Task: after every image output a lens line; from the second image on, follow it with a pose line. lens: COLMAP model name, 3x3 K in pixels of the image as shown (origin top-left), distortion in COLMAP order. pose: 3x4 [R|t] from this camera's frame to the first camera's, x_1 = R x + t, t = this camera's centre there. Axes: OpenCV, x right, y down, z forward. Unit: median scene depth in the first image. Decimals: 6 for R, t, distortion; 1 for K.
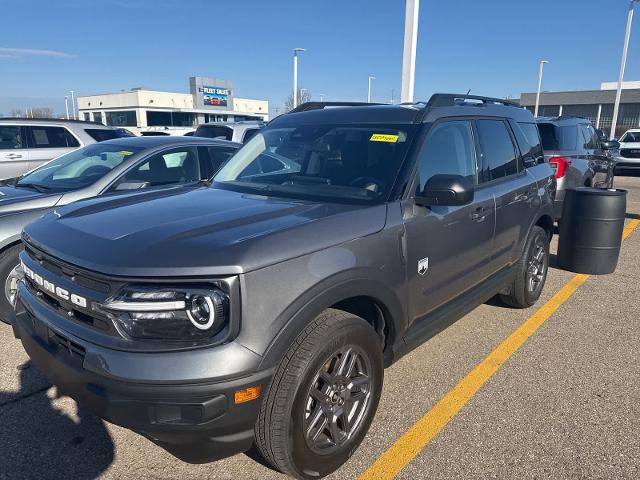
lens RADIAL K [[452.7, 0, 320.2], [0, 452.7, 242.2], [0, 0, 1]] dist [0.050791, -0.050282]
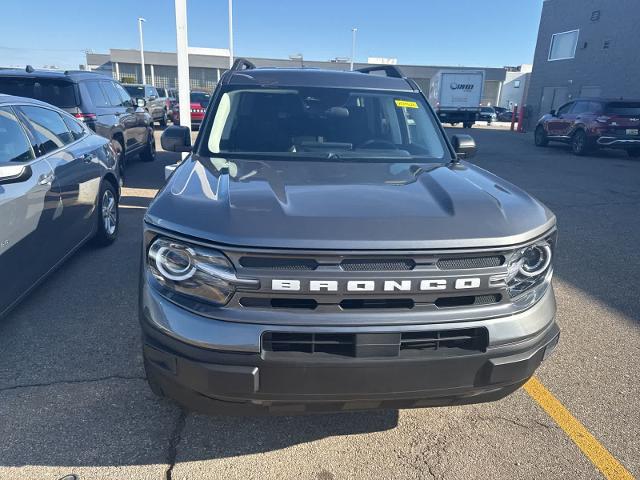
lens RADIAL K [[452.7, 0, 323.5], [0, 452.7, 236.8], [0, 0, 1]] dist [0.050791, -0.050282]
pose [[0.664005, -0.198549, 0.720885, -0.766514], [0.143428, 0.980019, 0.137809, -0.076316], [-0.733843, 0.011889, 0.679215, 0.322552]]
